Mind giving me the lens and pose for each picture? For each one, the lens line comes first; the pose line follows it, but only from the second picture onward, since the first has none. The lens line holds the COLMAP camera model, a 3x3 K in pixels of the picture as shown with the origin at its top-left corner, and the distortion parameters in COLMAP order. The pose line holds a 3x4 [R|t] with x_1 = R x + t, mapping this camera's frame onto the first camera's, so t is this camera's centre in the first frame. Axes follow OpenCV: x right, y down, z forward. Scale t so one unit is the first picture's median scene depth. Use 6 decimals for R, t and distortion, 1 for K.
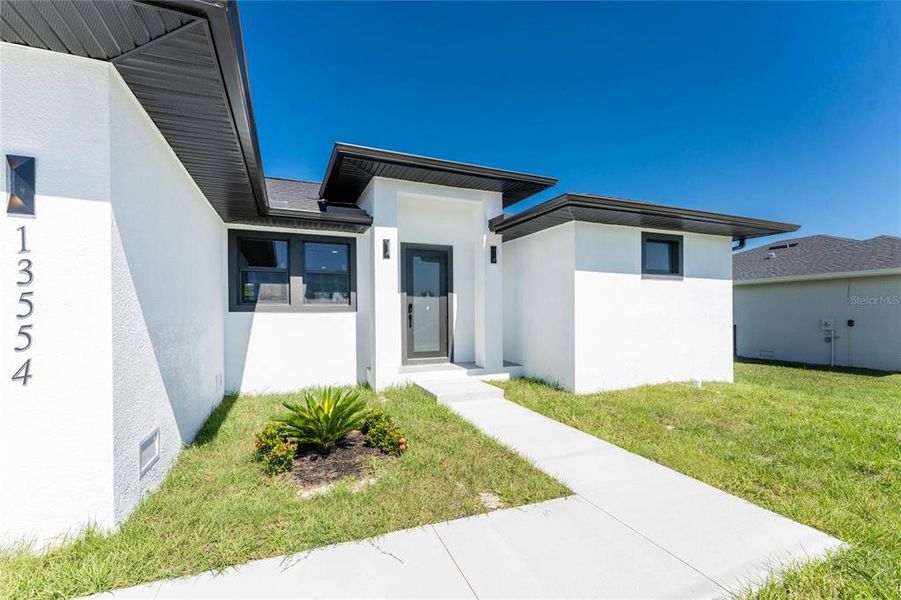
lens RADIAL K [[376.4, 0, 443.6], [0, 376.4, 307.9], [0, 0, 1]] dist [0.000725, -0.000052]
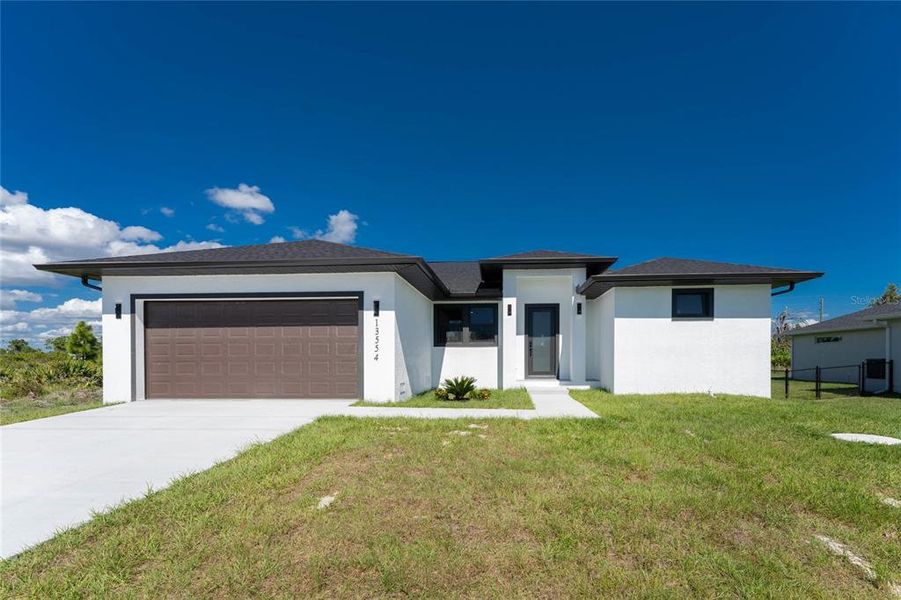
lens RADIAL K [[464.0, 0, 494.1], [0, 464.0, 360.7], [0, 0, 1]] dist [-0.000775, 0.000269]
pose [[0.900325, -0.001740, -0.435215, 0.665867], [0.004951, 0.999968, 0.006245, 0.060801], [0.435190, -0.007778, 0.900305, -0.904455]]
